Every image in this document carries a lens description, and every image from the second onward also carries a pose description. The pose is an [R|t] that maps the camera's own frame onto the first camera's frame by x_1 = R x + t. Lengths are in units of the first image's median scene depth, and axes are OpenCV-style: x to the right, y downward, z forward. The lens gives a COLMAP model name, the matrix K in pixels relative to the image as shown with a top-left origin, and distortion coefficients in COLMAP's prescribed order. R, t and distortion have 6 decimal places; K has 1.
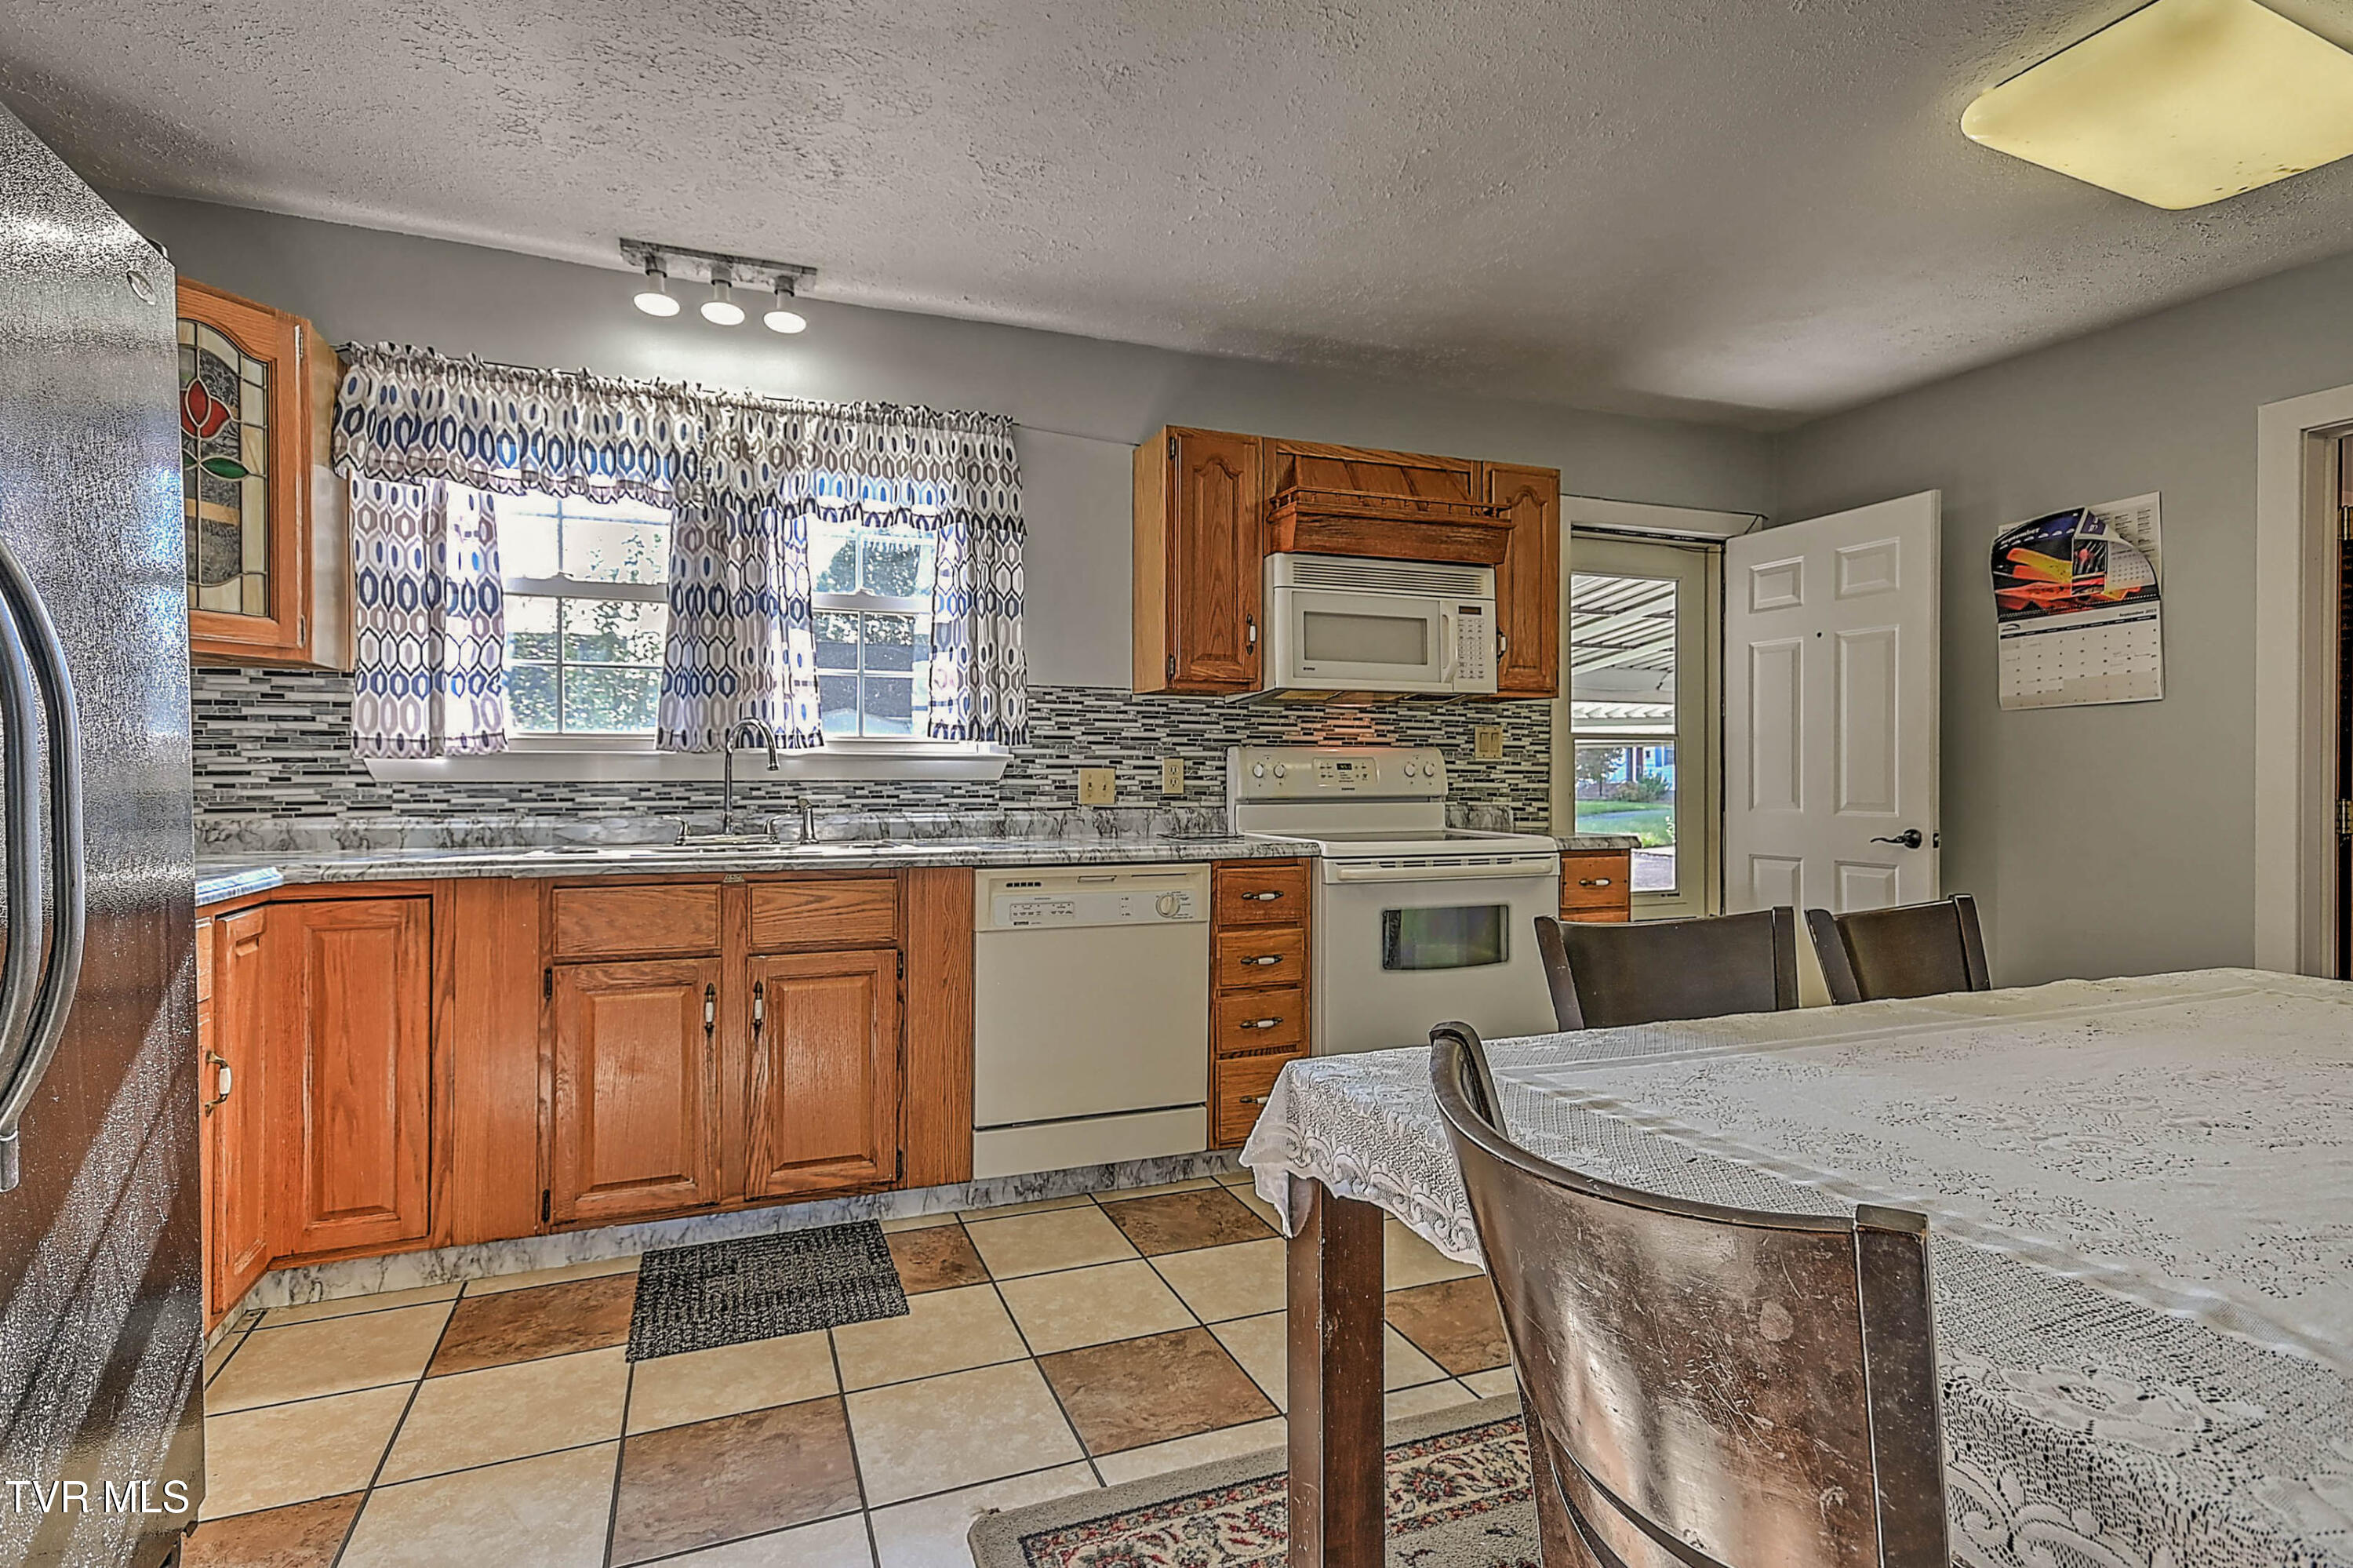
lens RADIAL K [[1146.2, 0, 1176.5], [0, 1146.2, 784.0], [0, 0, 1]] dist [0.002673, 0.000298]
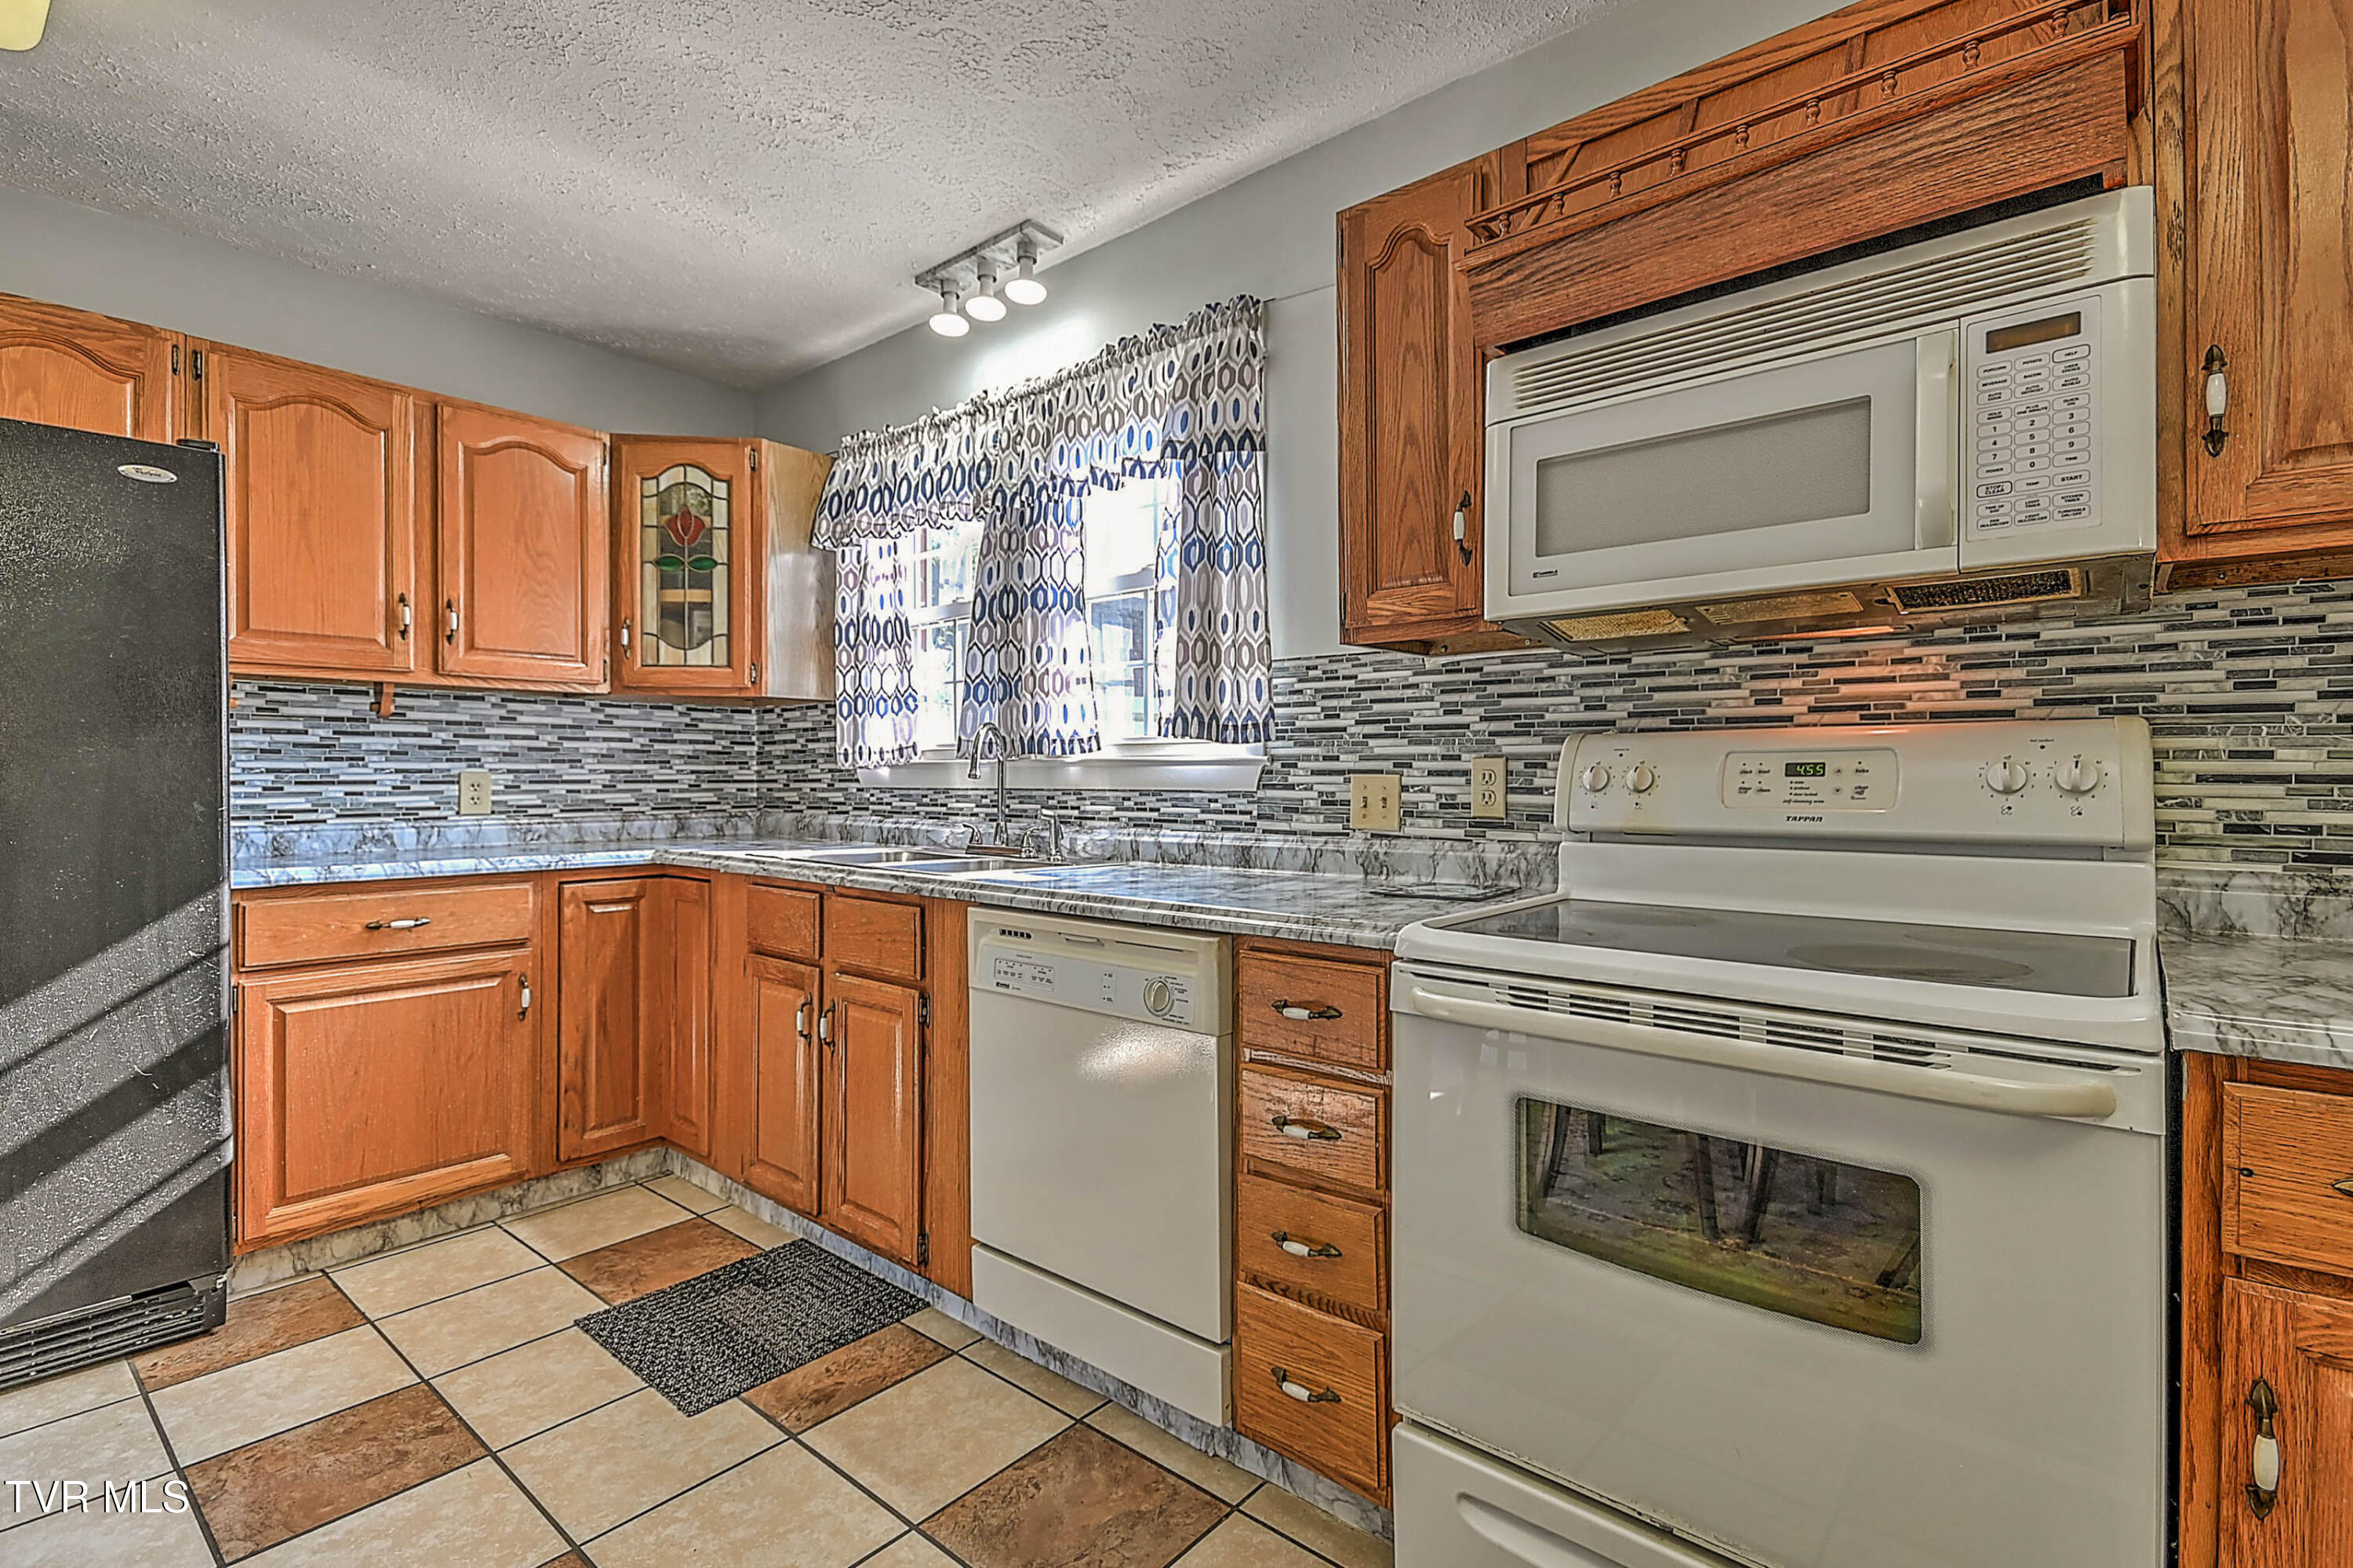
lens RADIAL K [[1112.3, 0, 1167.5], [0, 1112.3, 773.5], [0, 0, 1]] dist [0.020229, -0.000515]
pose [[0.470855, -0.002191, -0.882208, 0.463828], [-0.006110, 0.999965, -0.005745, -0.010548], [0.882189, 0.008095, 0.470825, 0.629740]]
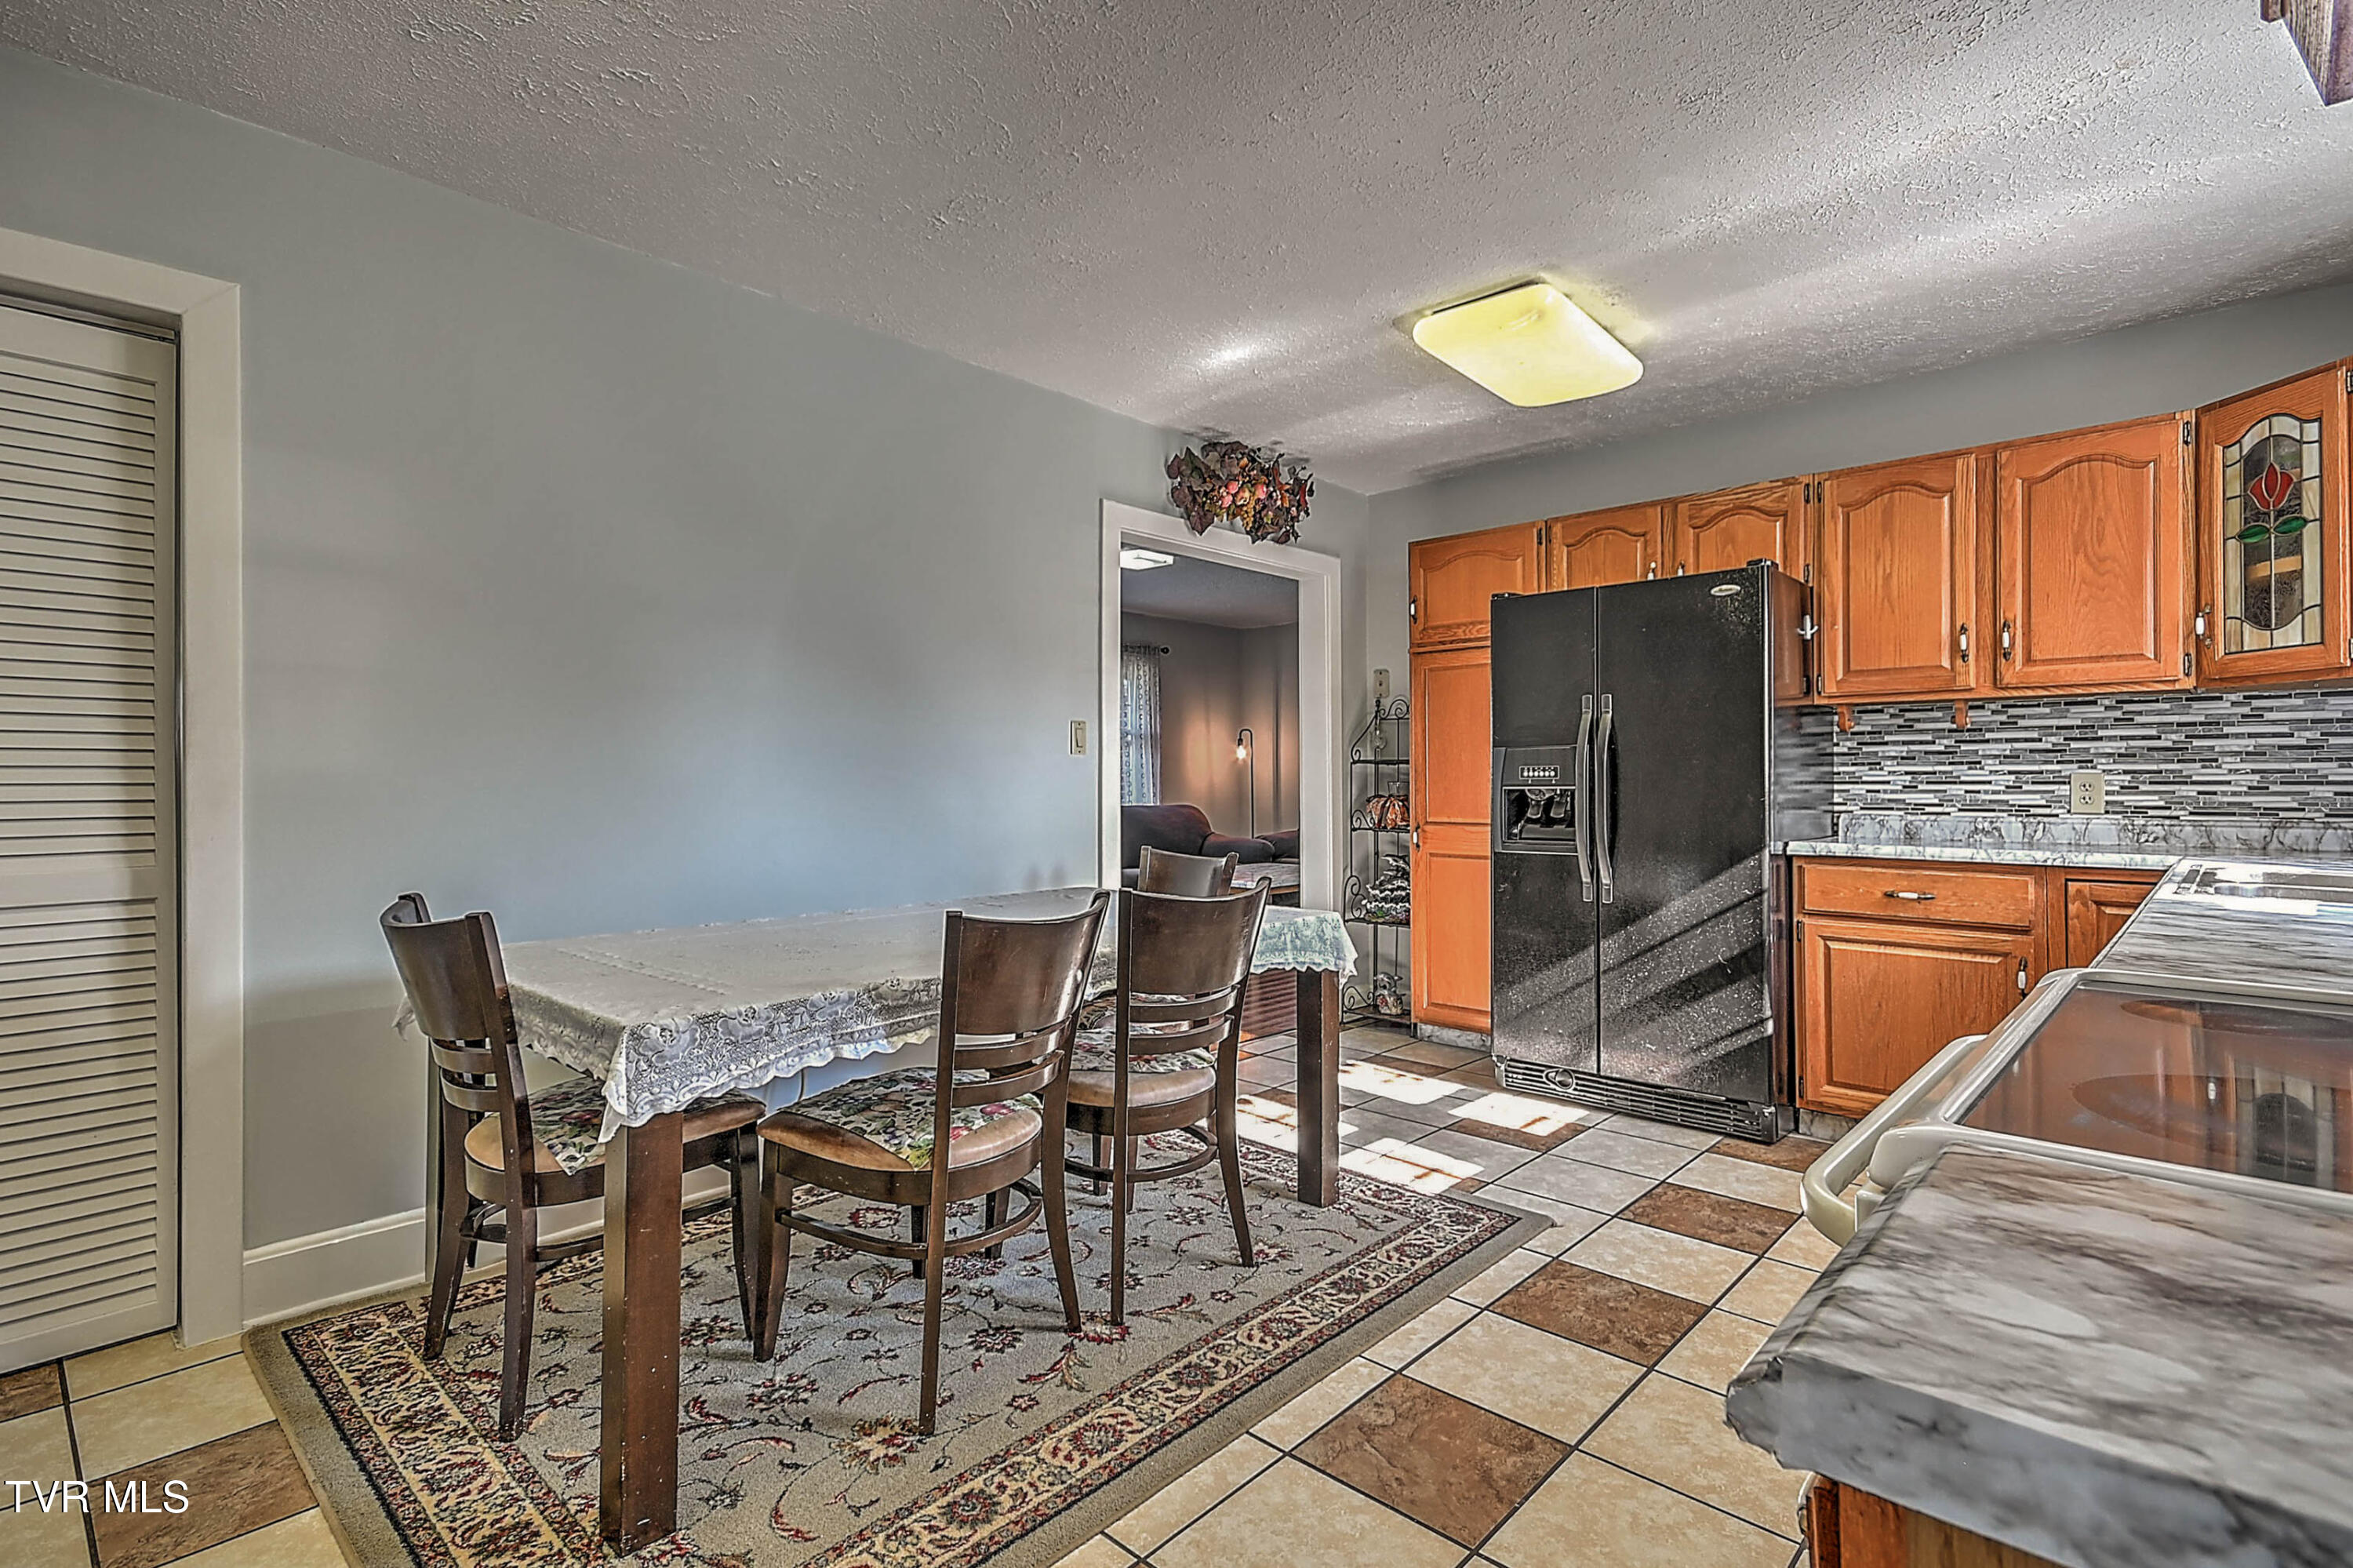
lens RADIAL K [[1112.3, 0, 1167.5], [0, 1112.3, 773.5], [0, 0, 1]] dist [0.020229, -0.000515]
pose [[-0.907022, -0.000566, -0.421083, 0.519138], [-0.001647, 0.999996, 0.002205, -0.014339], [0.421080, 0.002693, -0.907019, 1.150187]]
